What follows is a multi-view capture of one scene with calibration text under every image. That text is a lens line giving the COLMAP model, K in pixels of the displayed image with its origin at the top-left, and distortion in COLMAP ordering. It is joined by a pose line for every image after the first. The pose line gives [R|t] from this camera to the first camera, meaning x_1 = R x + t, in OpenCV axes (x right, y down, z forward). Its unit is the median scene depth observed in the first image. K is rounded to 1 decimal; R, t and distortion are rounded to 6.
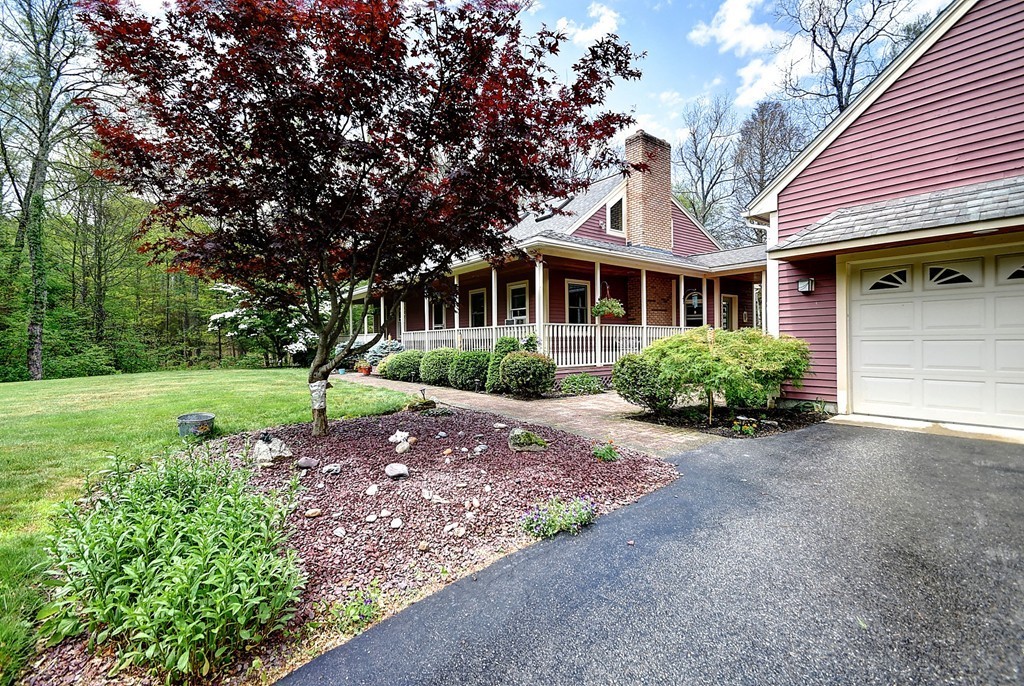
lens RADIAL K [[450.5, 0, 506.8], [0, 450.5, 340.6], [0, 0, 1]] dist [0.012145, -0.015419]
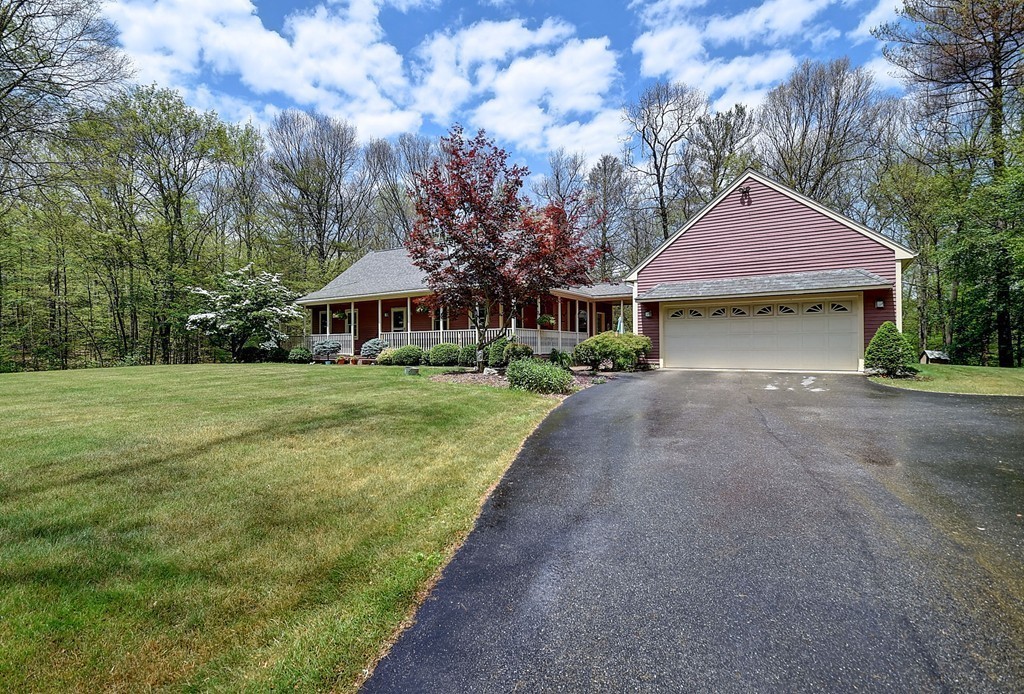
lens RADIAL K [[491.4, 0, 512.0], [0, 491.4, 347.0], [0, 0, 1]] dist [-0.013884, -0.000067]
pose [[0.938418, 0.004797, 0.345469, -0.495740], [-0.004304, 0.999988, -0.002193, 0.032133], [-0.345476, 0.000571, 0.938428, -0.644331]]
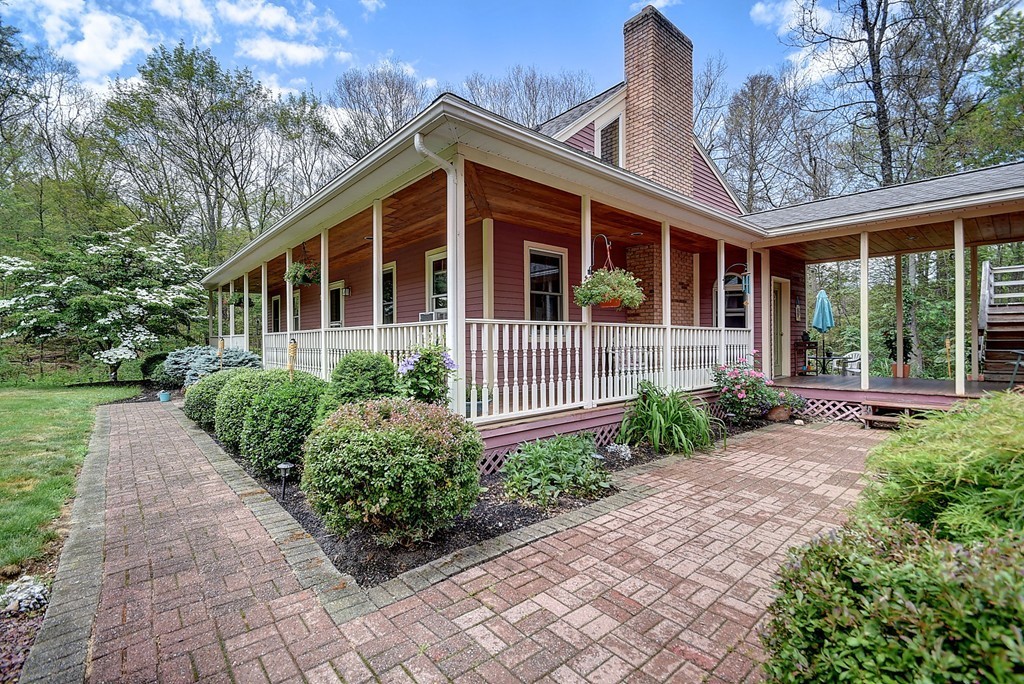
lens RADIAL K [[450.5, 0, 506.8], [0, 450.5, 339.6], [0, 0, 1]] dist [0.012145, -0.015419]
pose [[0.997620, 0.005547, 0.068726, 0.076650], [-0.005640, 0.999983, 0.001163, -0.016253], [-0.068719, -0.001548, 0.997635, 0.486755]]
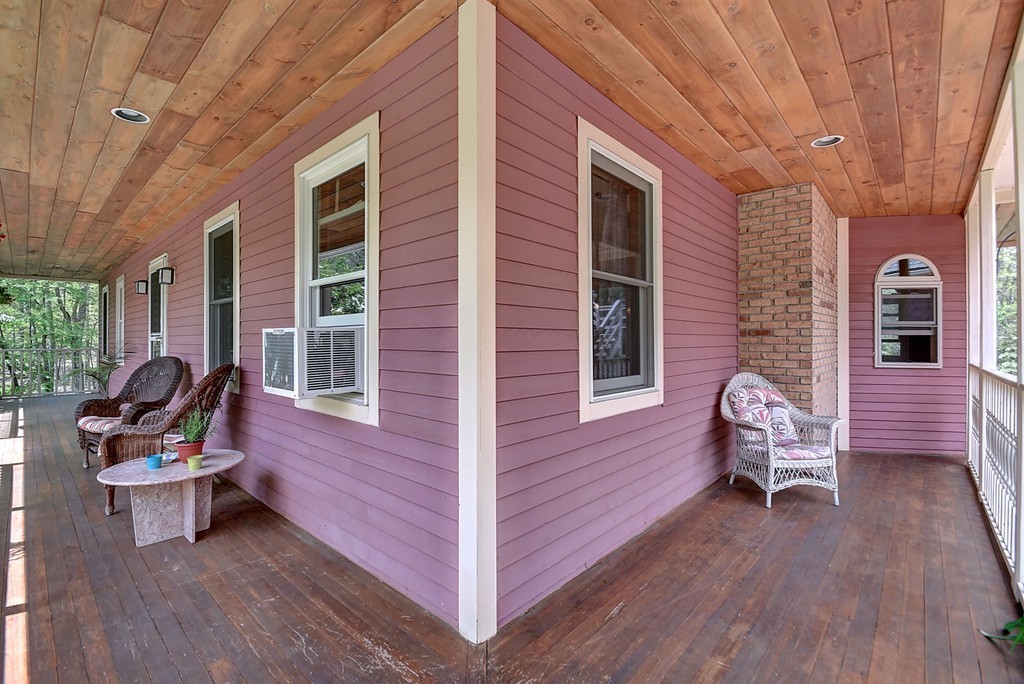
lens RADIAL K [[450.5, 0, 506.8], [0, 450.5, 339.6], [0, 0, 1]] dist [0.012145, -0.015419]
pose [[0.984059, 0.010754, 0.177516, 0.075068], [-0.010417, 0.999942, -0.002829, -0.049947], [-0.177536, 0.000935, 0.984114, 0.909396]]
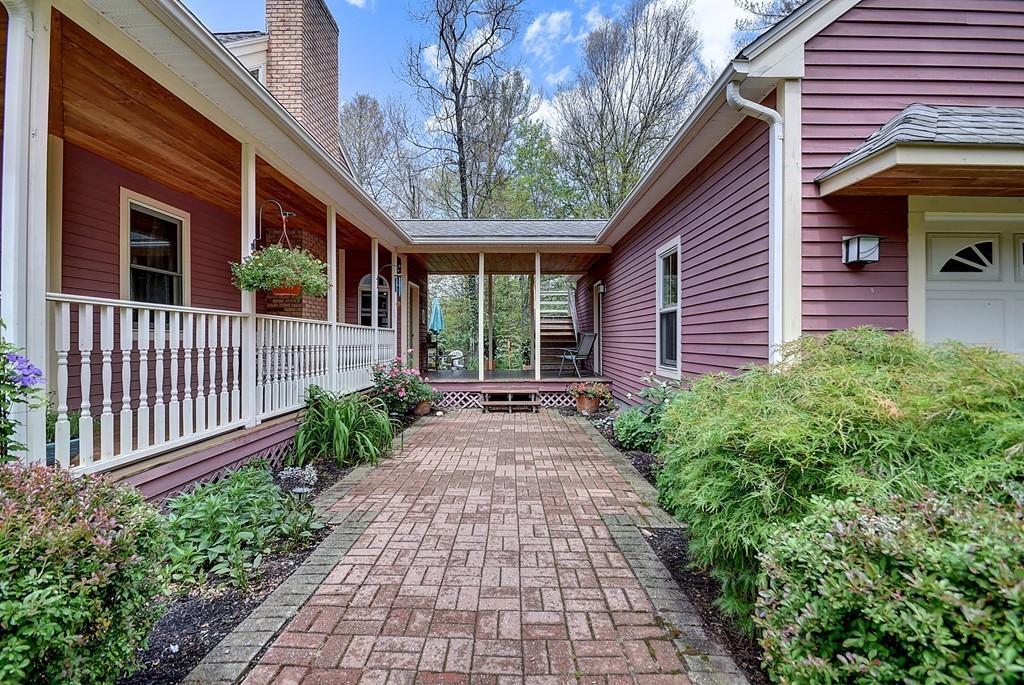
lens RADIAL K [[450.5, 0, 506.8], [0, 450.5, 340.1], [0, 0, 1]] dist [0.012145, -0.015419]
pose [[0.616367, 0.013246, 0.787347, 0.038206], [-0.009946, 0.999910, -0.009035, -0.011733], [-0.787396, -0.002262, 0.616443, 0.571983]]
